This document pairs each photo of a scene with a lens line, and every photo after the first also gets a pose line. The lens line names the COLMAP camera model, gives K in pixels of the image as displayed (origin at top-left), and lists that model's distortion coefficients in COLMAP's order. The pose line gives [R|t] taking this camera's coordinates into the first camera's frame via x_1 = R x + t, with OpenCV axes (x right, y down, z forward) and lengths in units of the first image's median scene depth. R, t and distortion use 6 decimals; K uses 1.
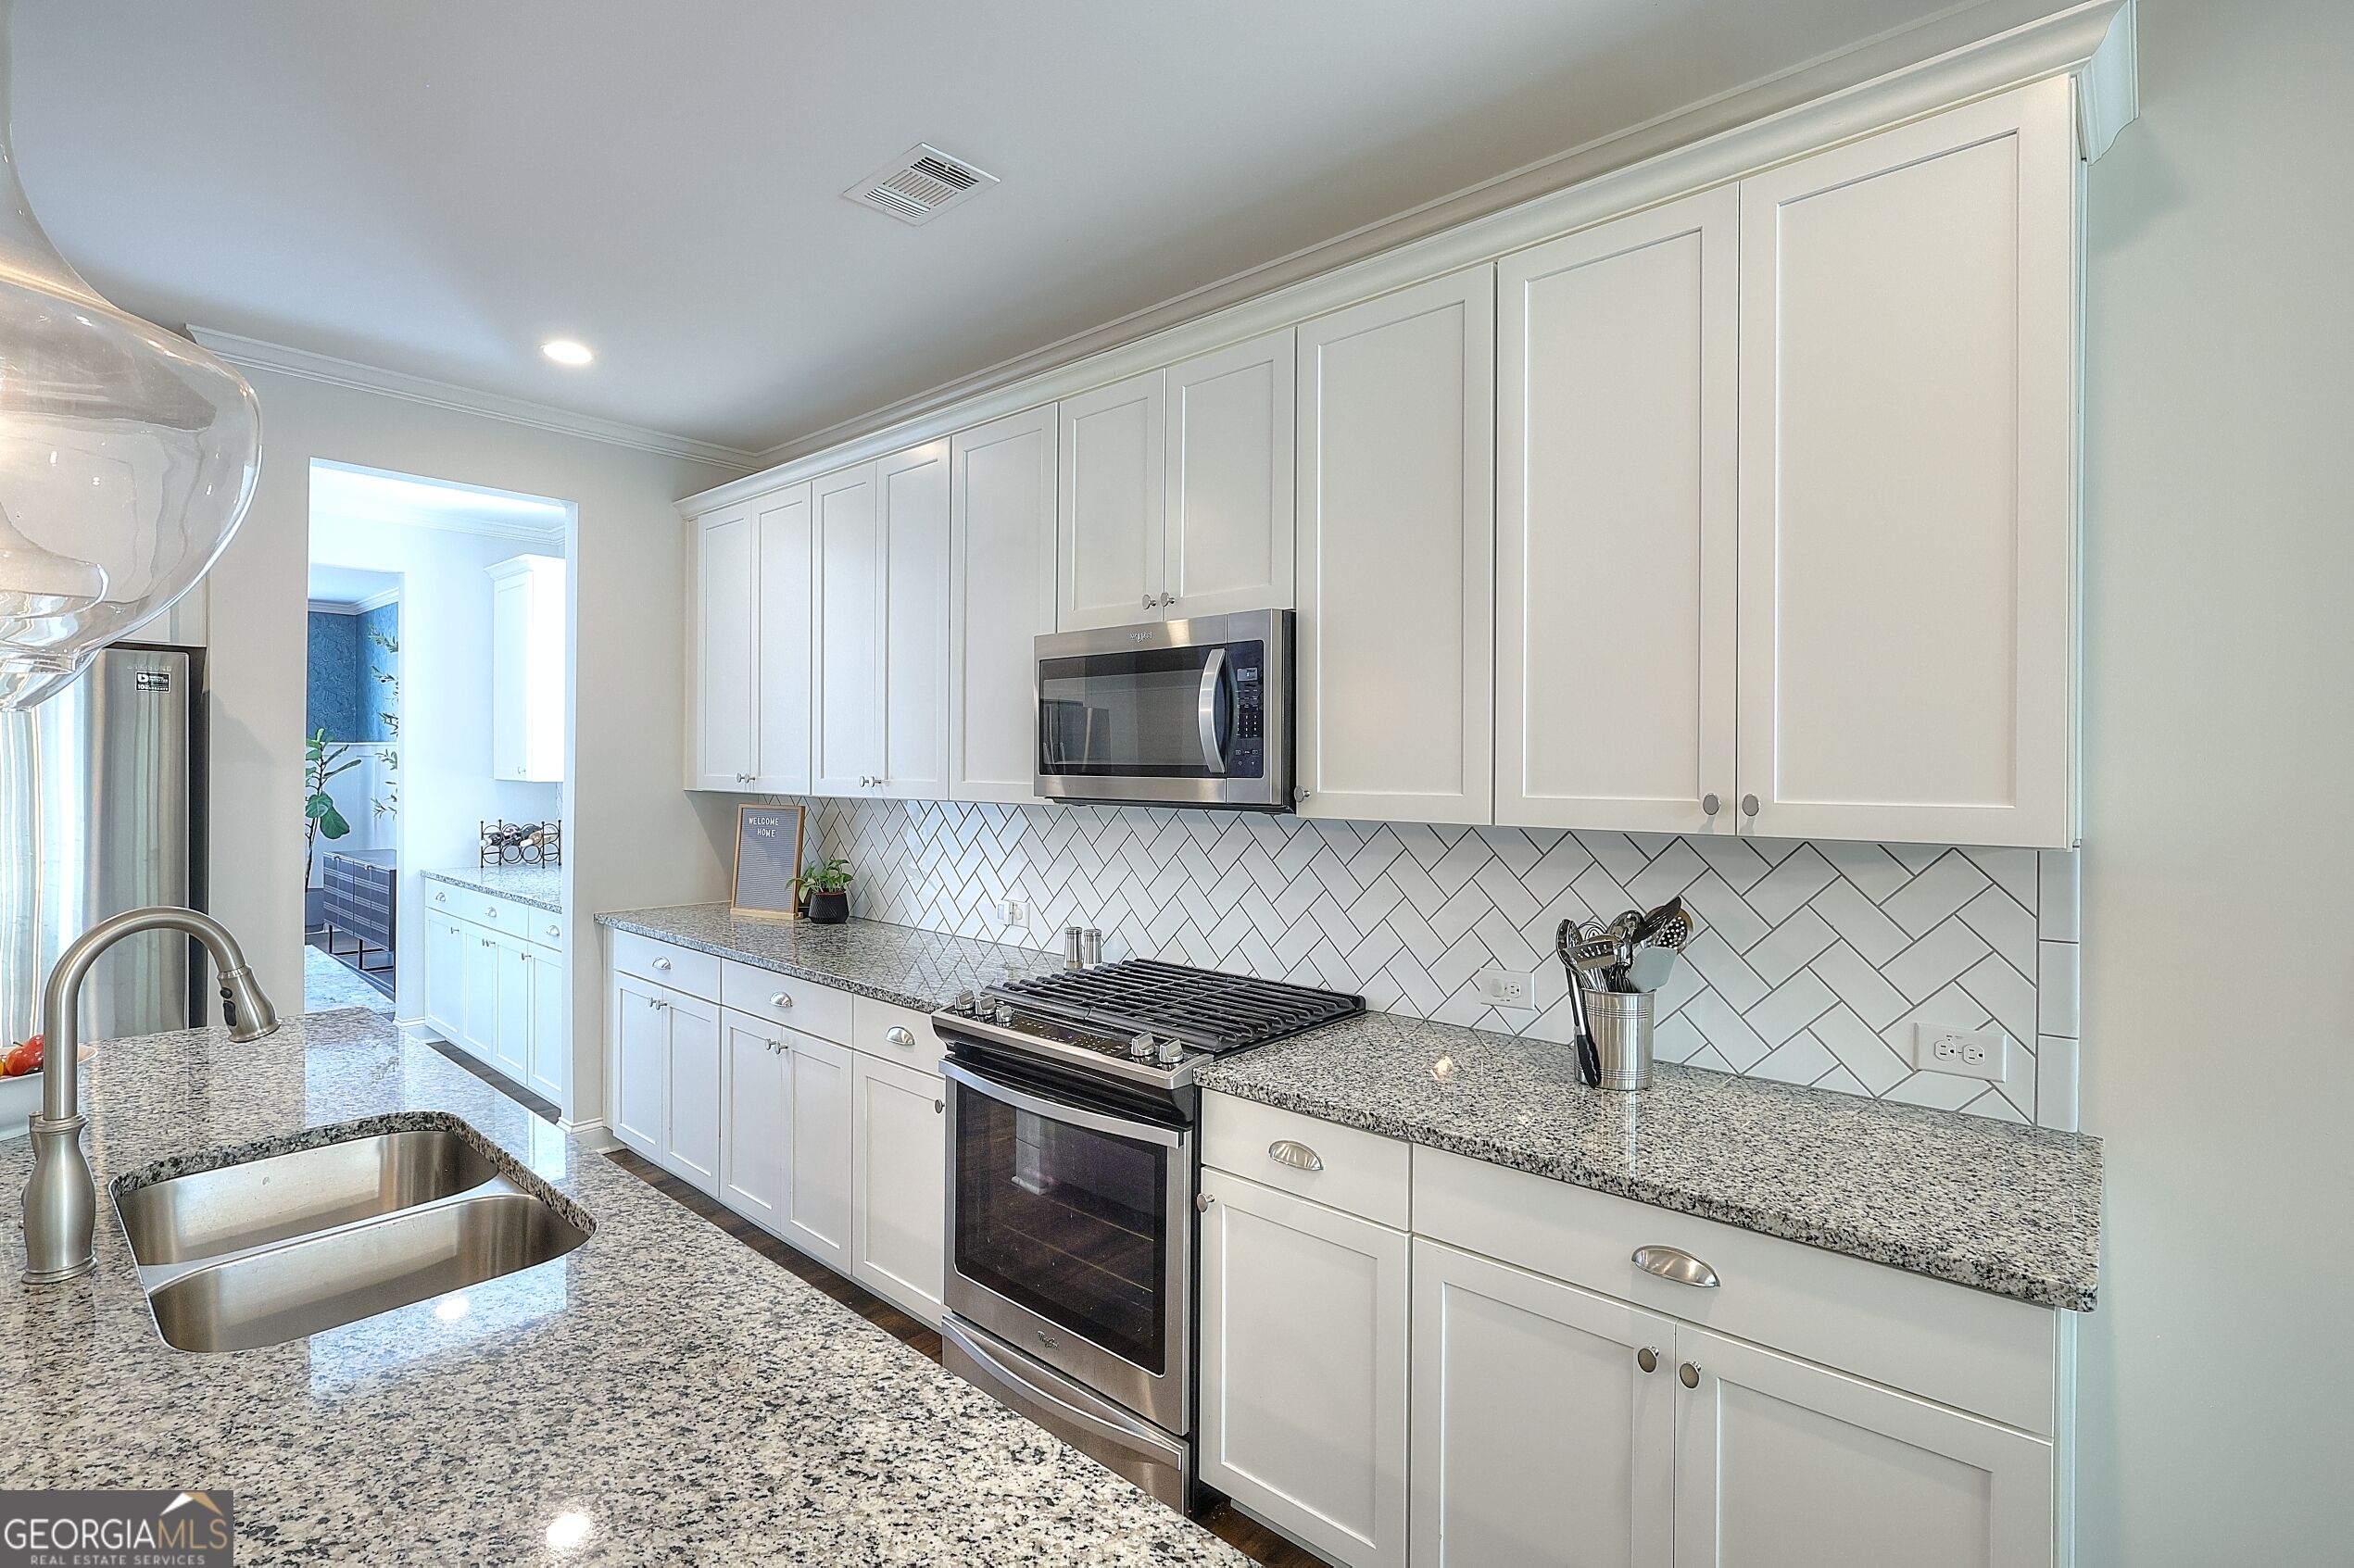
lens RADIAL K [[1091.9, 0, 1178.2], [0, 1091.9, 778.4], [0, 0, 1]] dist [-0.016697, -0.000094]
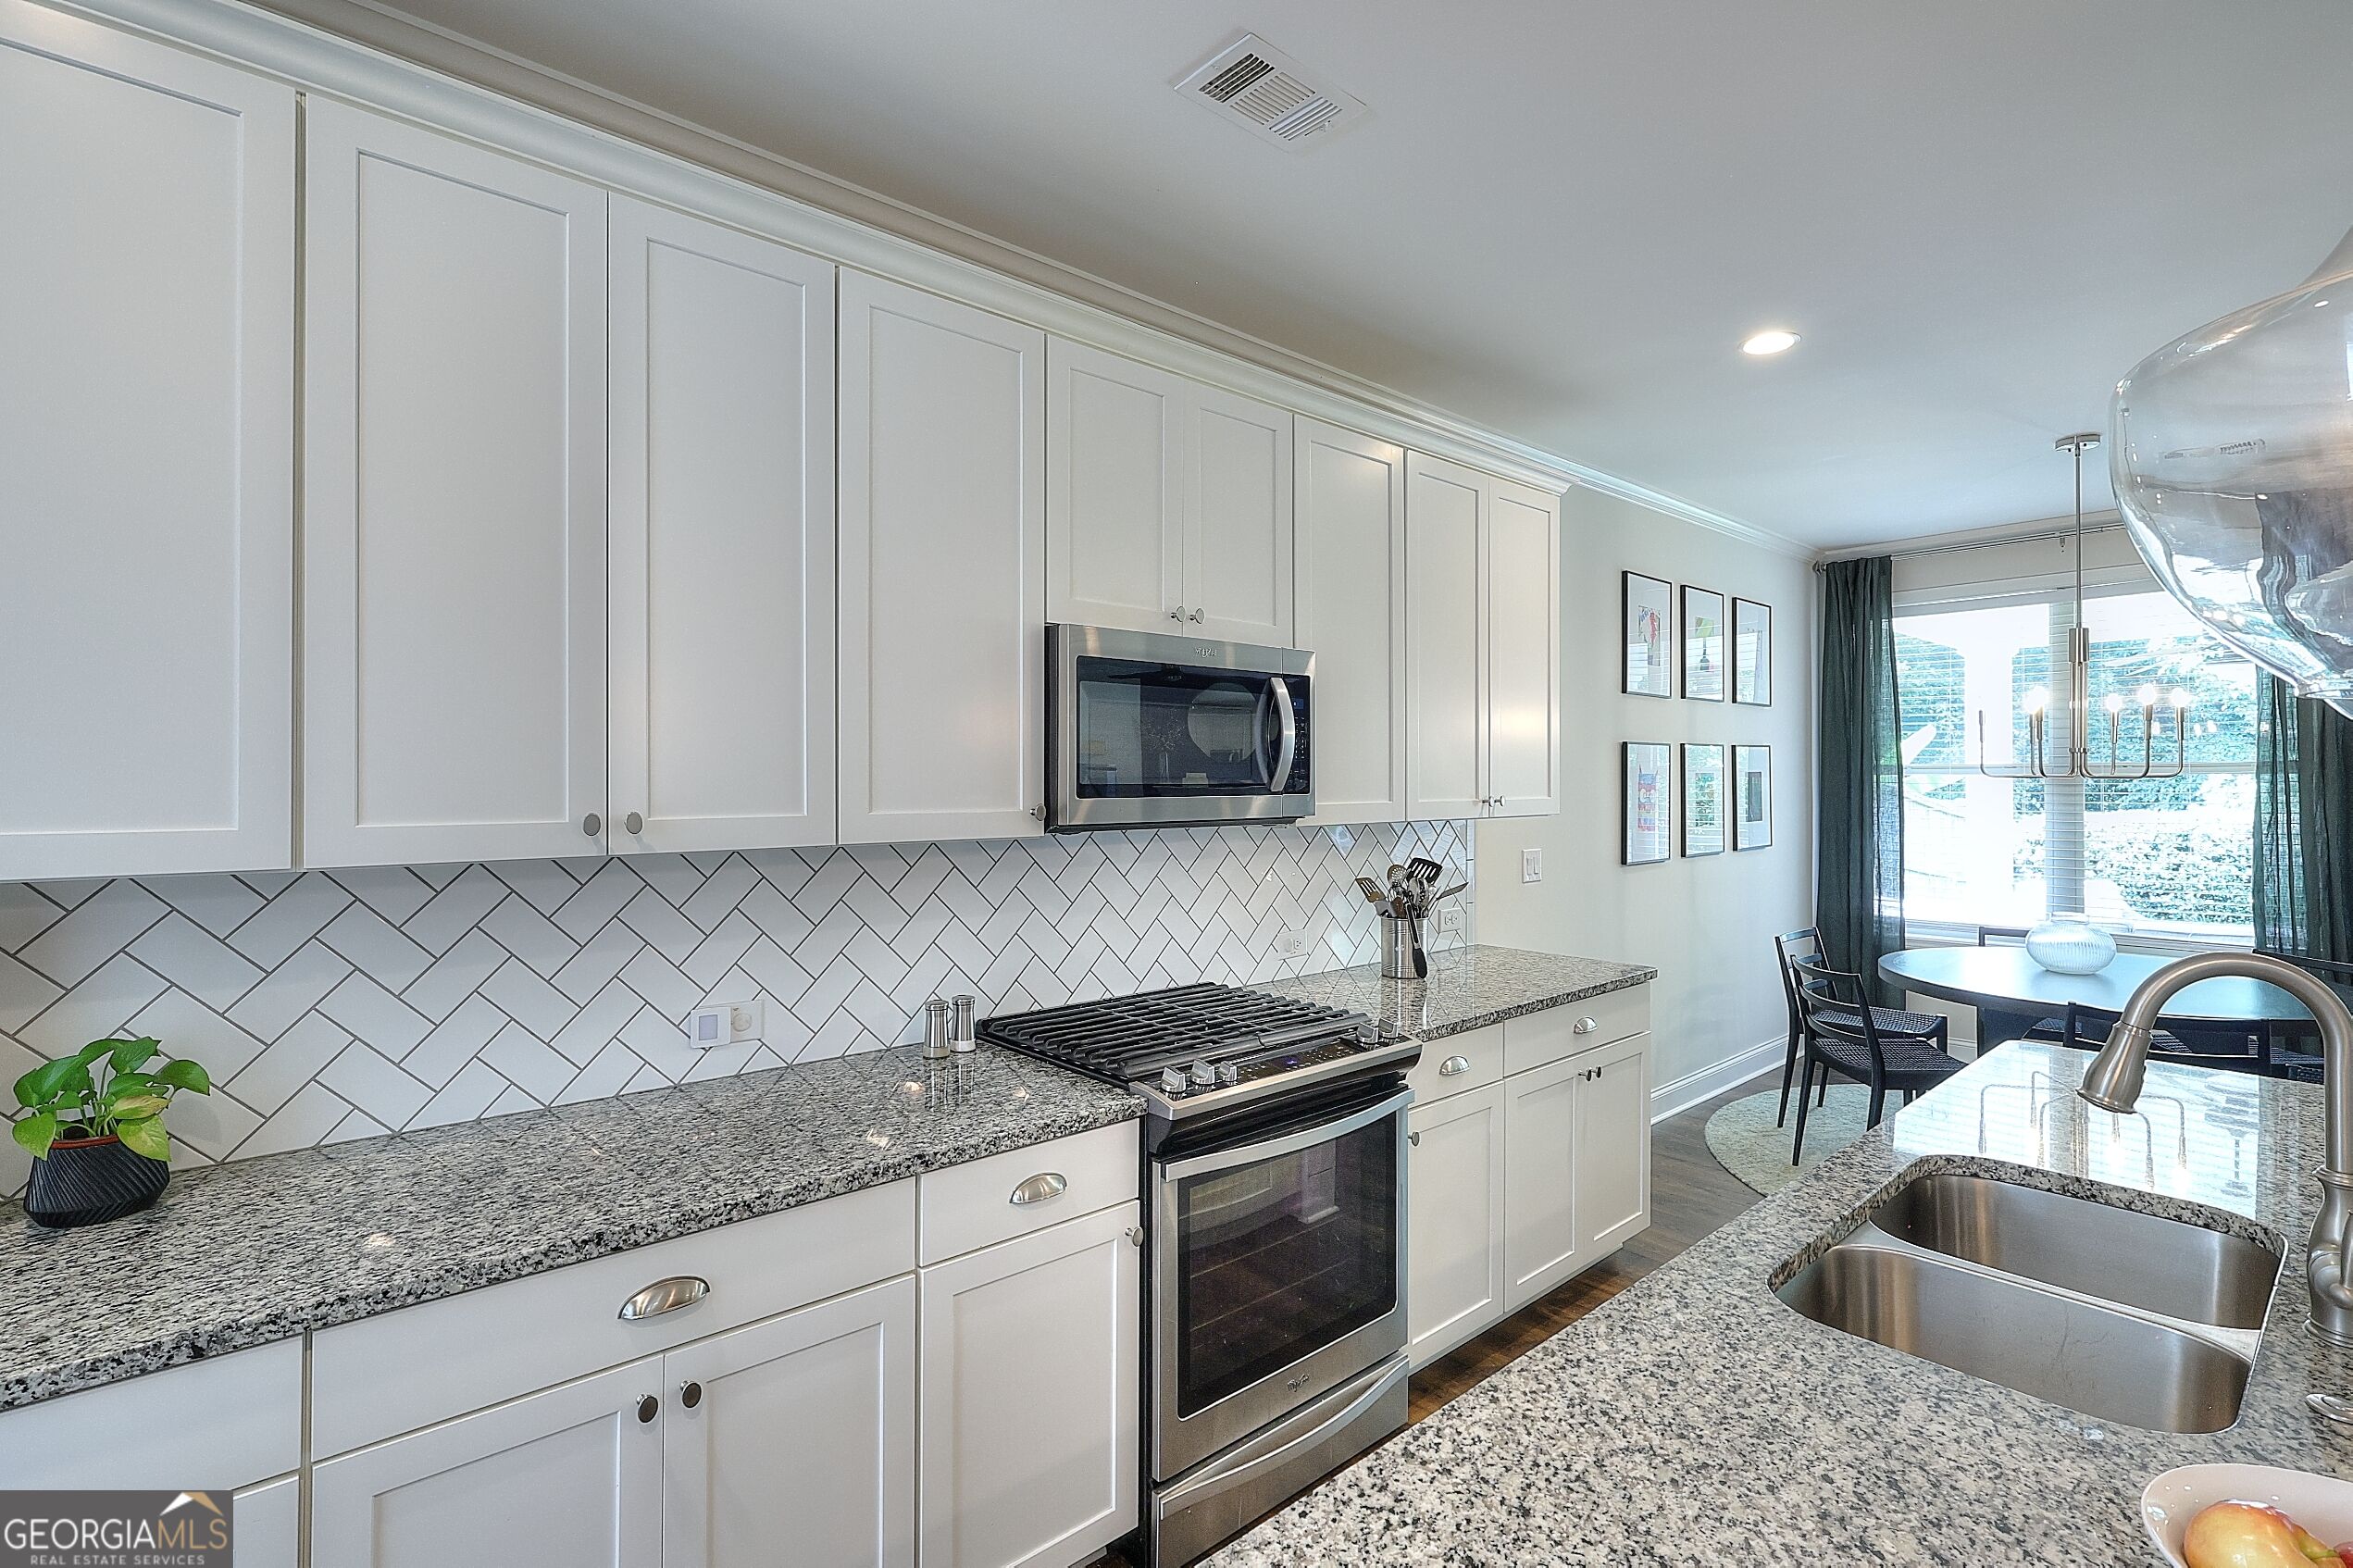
lens RADIAL K [[1091.6, 0, 1176.6], [0, 1091.6, 769.5], [0, 0, 1]] dist [-0.016697, -0.000094]
pose [[0.116381, 0.007826, 0.993174, -0.883119], [0.016788, 0.999811, -0.009845, -0.013421], [-0.993063, 0.017819, 0.116227, 0.804893]]
